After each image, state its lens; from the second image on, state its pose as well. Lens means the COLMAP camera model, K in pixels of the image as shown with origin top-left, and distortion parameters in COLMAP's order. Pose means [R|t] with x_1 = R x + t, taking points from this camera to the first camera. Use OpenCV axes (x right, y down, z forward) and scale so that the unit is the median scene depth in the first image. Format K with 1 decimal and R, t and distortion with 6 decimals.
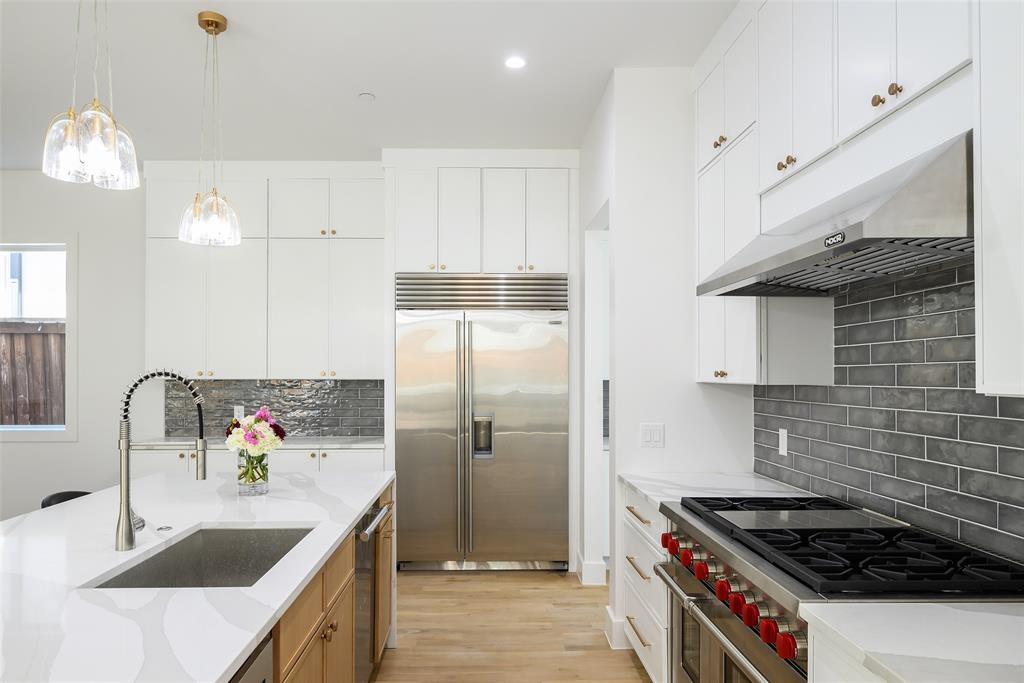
lens RADIAL K [[692.3, 0, 508.2], [0, 692.3, 364.9], [0, 0, 1]] dist [0.003131, 0.001974]
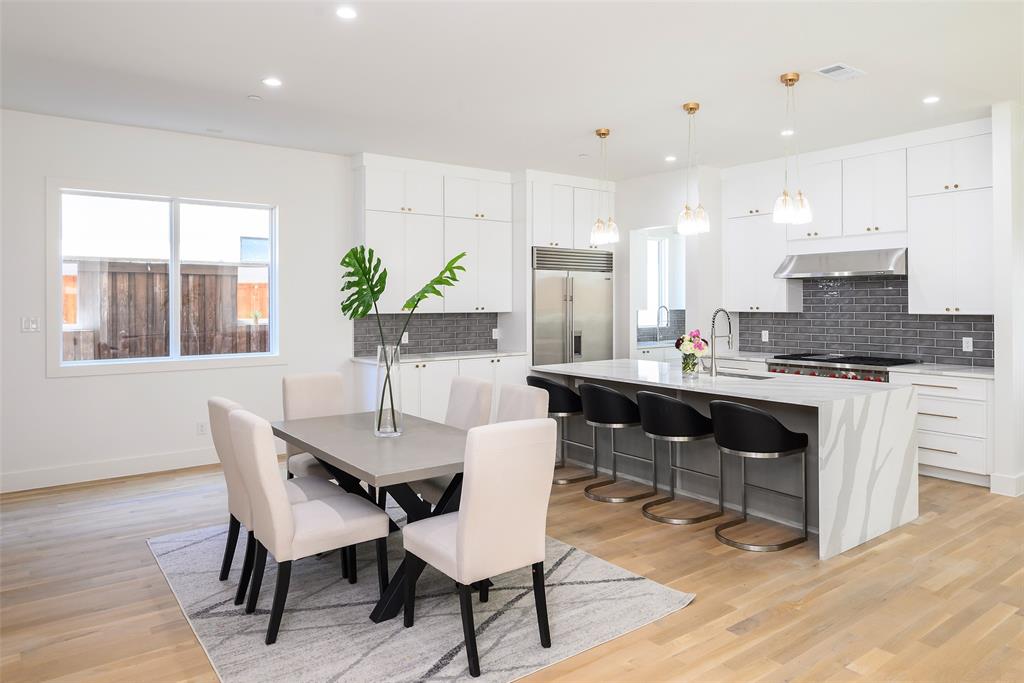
lens RADIAL K [[660.6, 0, 550.1], [0, 660.6, 301.9], [0, 0, 1]] dist [-0.002060, -0.000395]
pose [[0.803643, -0.001223, 0.595110, -1.065992], [-0.004506, 0.999957, 0.008140, -0.015762], [-0.595095, -0.009223, 0.803603, -0.275150]]
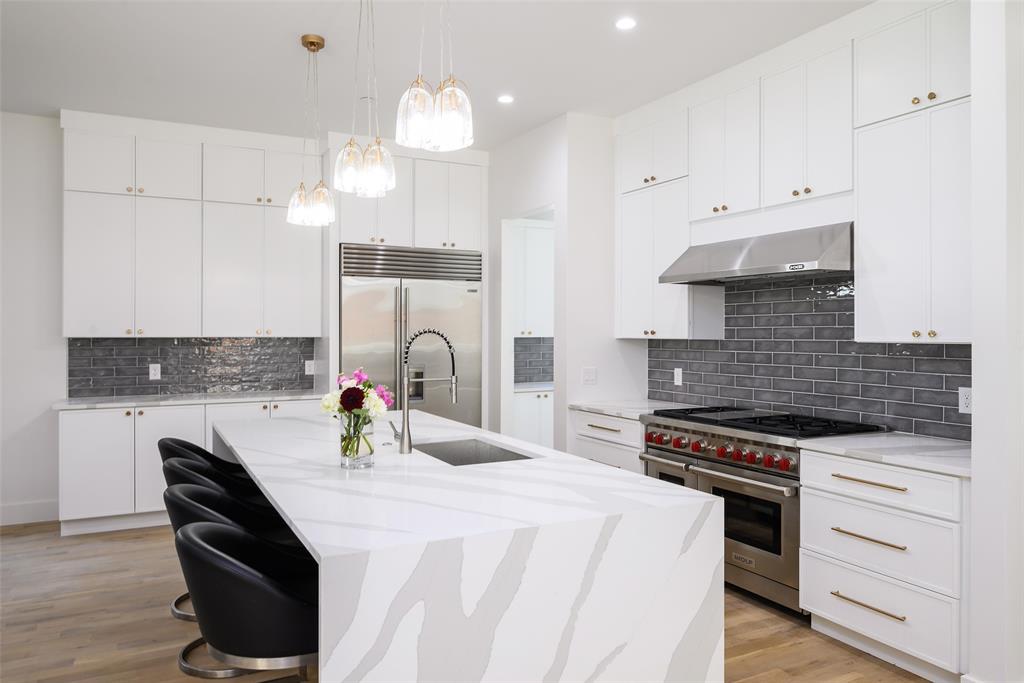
lens RADIAL K [[715.7, 0, 528.9], [0, 715.7, 327.9], [0, 0, 1]] dist [-0.000918, -0.001676]
pose [[0.895436, 0.003360, 0.445178, -0.411727], [-0.006623, 0.999961, 0.005776, -0.002928], [-0.445141, -0.008120, 0.895423, -0.188248]]
